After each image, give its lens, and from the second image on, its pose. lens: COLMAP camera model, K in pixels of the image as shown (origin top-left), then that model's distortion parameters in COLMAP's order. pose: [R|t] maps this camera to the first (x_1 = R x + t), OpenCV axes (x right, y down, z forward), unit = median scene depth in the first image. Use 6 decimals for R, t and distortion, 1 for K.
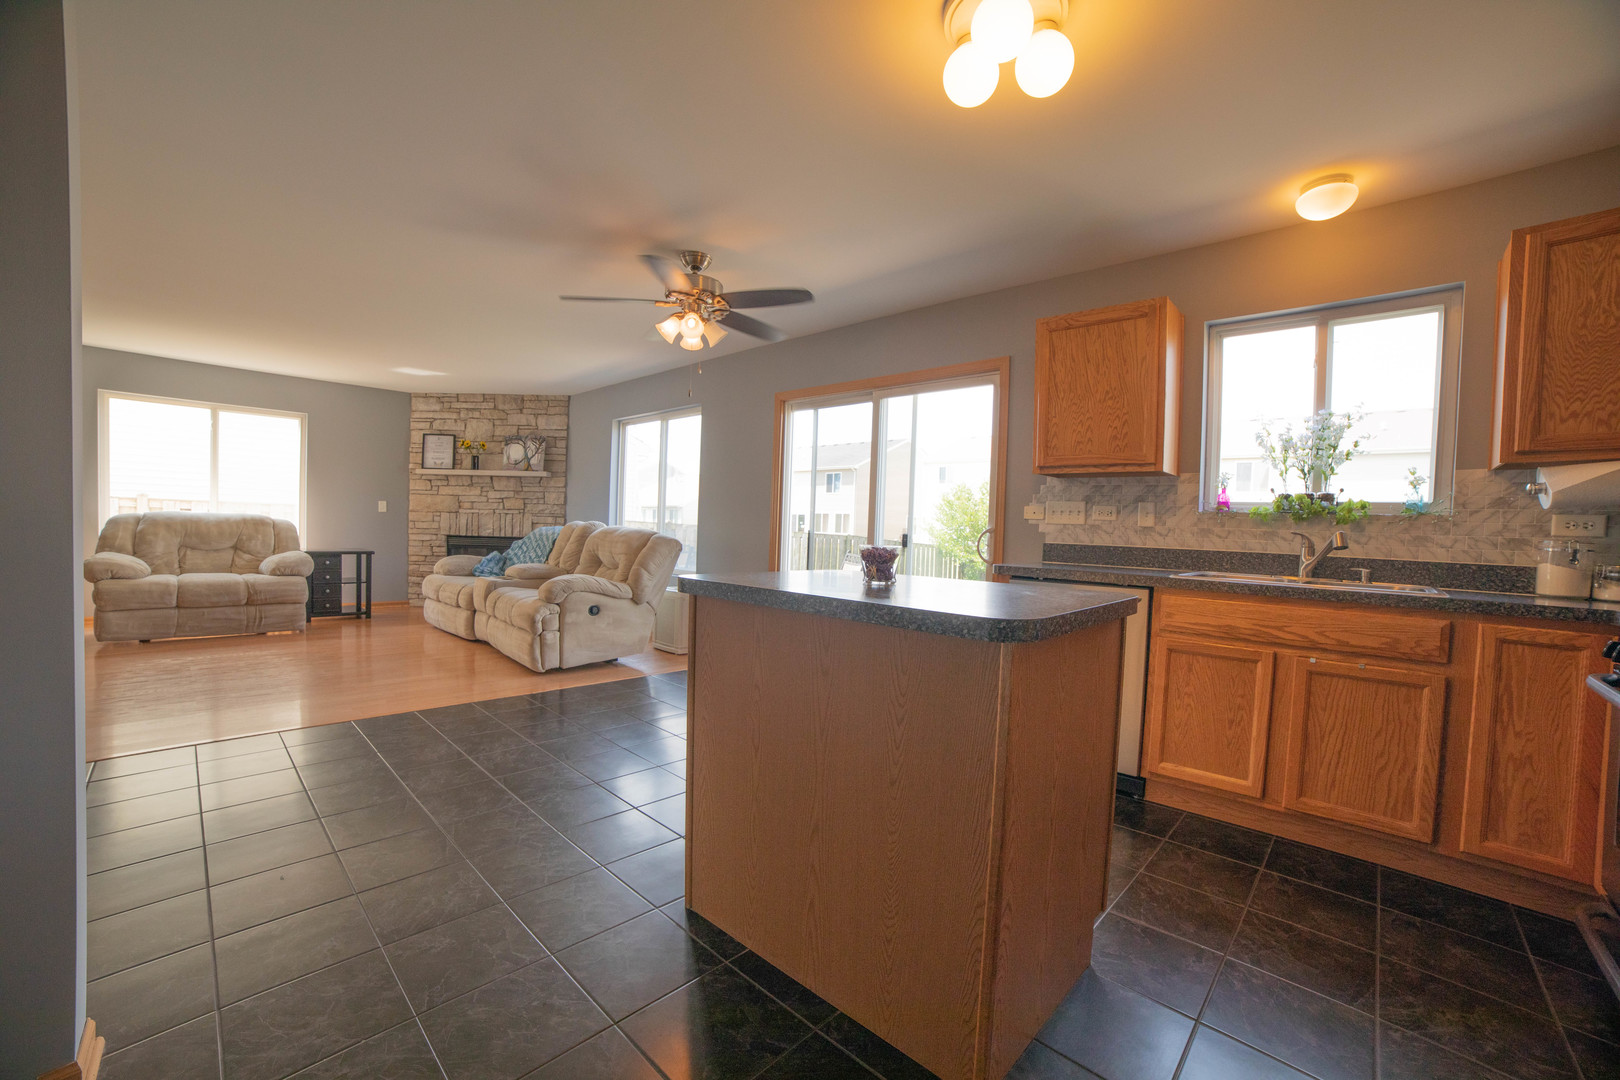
lens RADIAL K [[651.2, 0, 829.2], [0, 651.2, 549.3], [0, 0, 1]] dist [-0.109870, 0.039086]
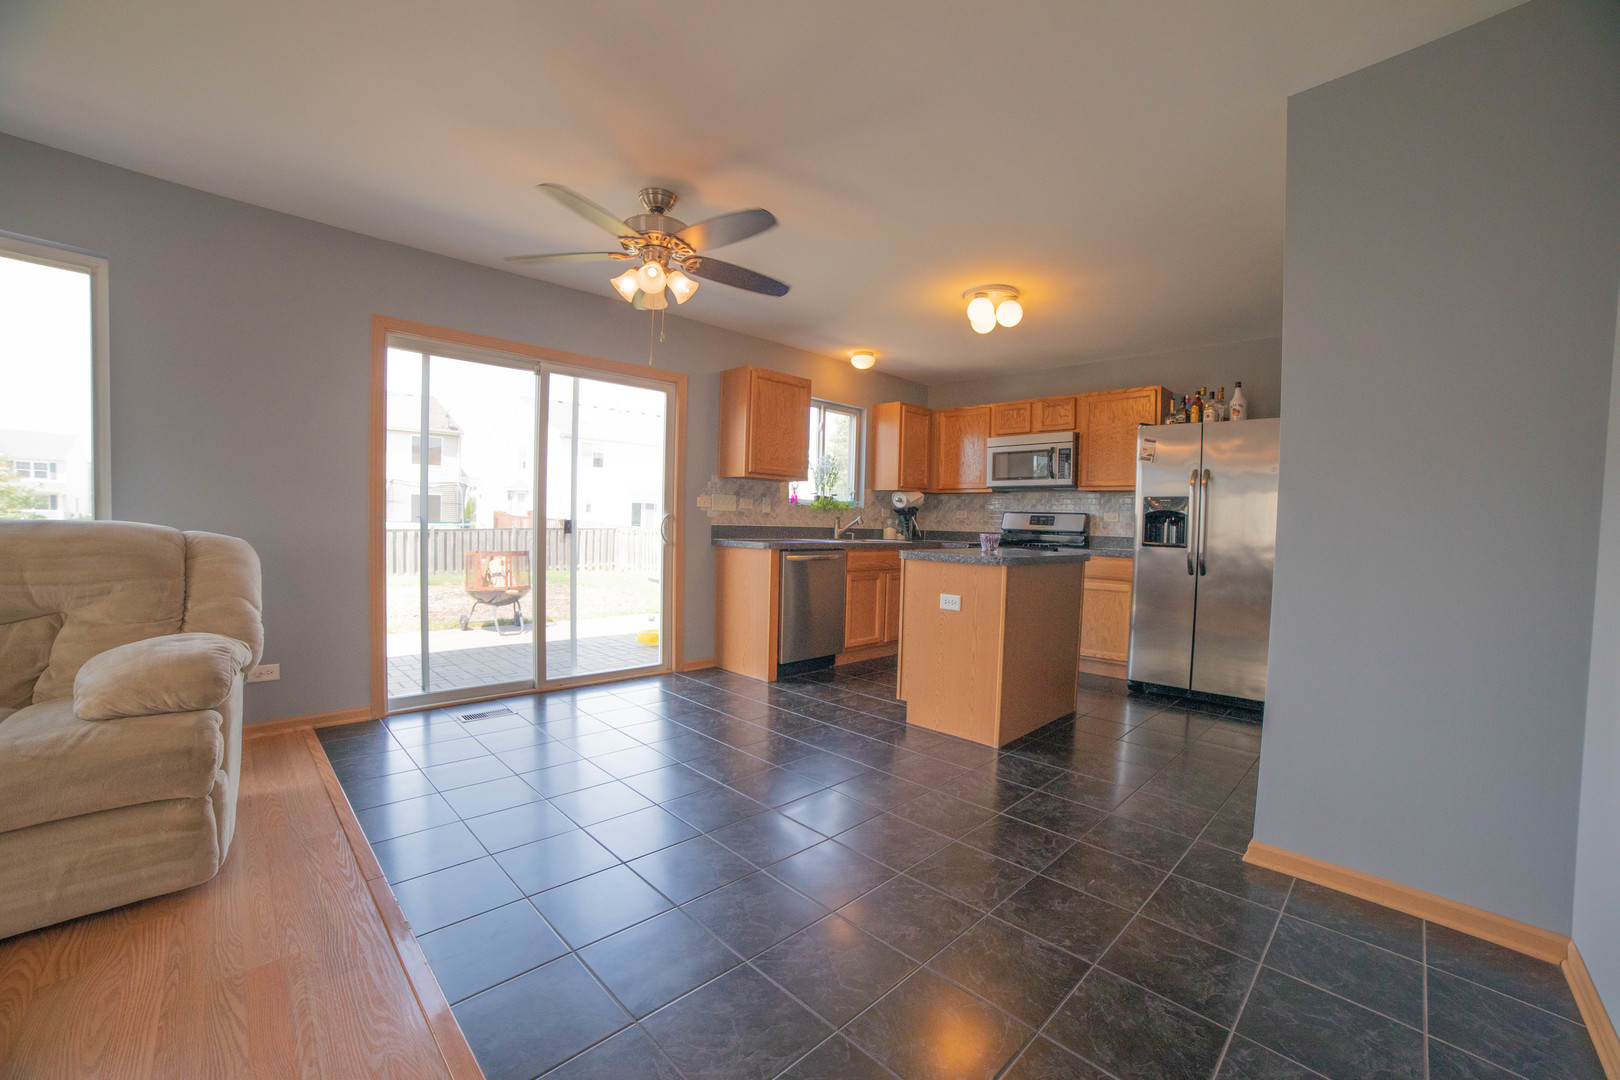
lens RADIAL K [[643.8, 0, 808.7], [0, 643.8, 549.0], [0, 0, 1]] dist [-0.106070, 0.033945]
pose [[0.049653, -0.073852, 0.996032, -0.547531], [0.009689, 0.997251, 0.073459, -0.031147], [-0.998720, 0.006003, 0.050232, 0.402658]]
